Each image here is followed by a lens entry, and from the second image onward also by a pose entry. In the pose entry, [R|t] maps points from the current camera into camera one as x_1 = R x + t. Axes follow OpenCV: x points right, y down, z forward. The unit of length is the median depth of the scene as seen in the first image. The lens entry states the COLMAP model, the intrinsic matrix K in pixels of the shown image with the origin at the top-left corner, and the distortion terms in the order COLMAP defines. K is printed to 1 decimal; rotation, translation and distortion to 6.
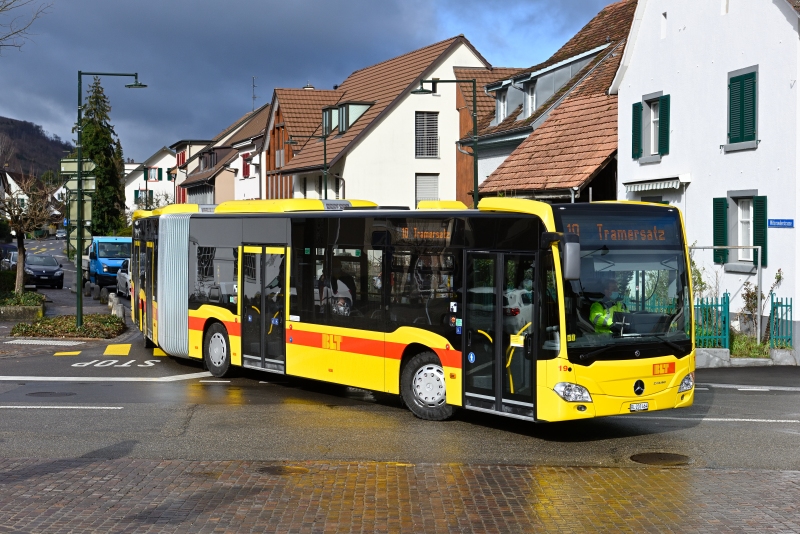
lens RADIAL K [[1157.1, 0, 400.0], [0, 1157.1, 267.0], [0, 0, 1]] dist [0.006153, 0.014615]
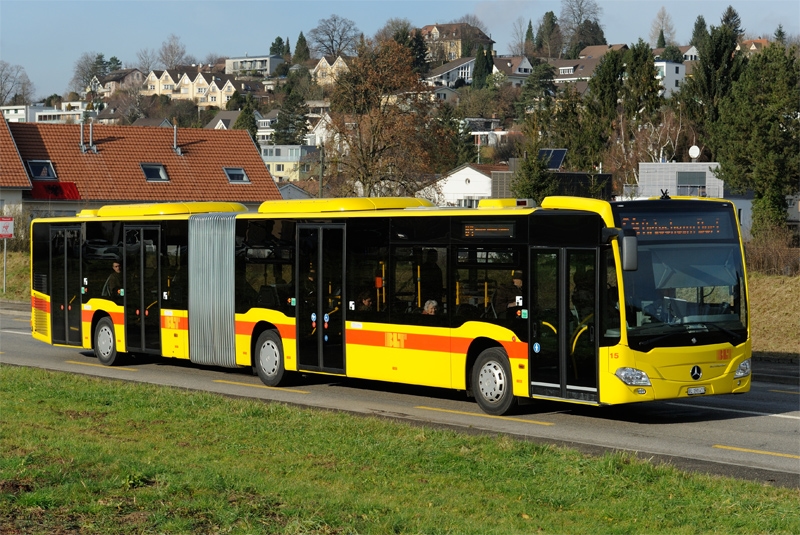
lens RADIAL K [[1580.5, 0, 400.0], [0, 1580.5, 267.5], [0, 0, 1]] dist [-0.023168, 0.014344]
pose [[0.999801, -0.014530, -0.013692, -0.041908], [0.014454, 0.999880, -0.005584, 0.011399], [0.013772, 0.005385, 0.999891, -0.434365]]
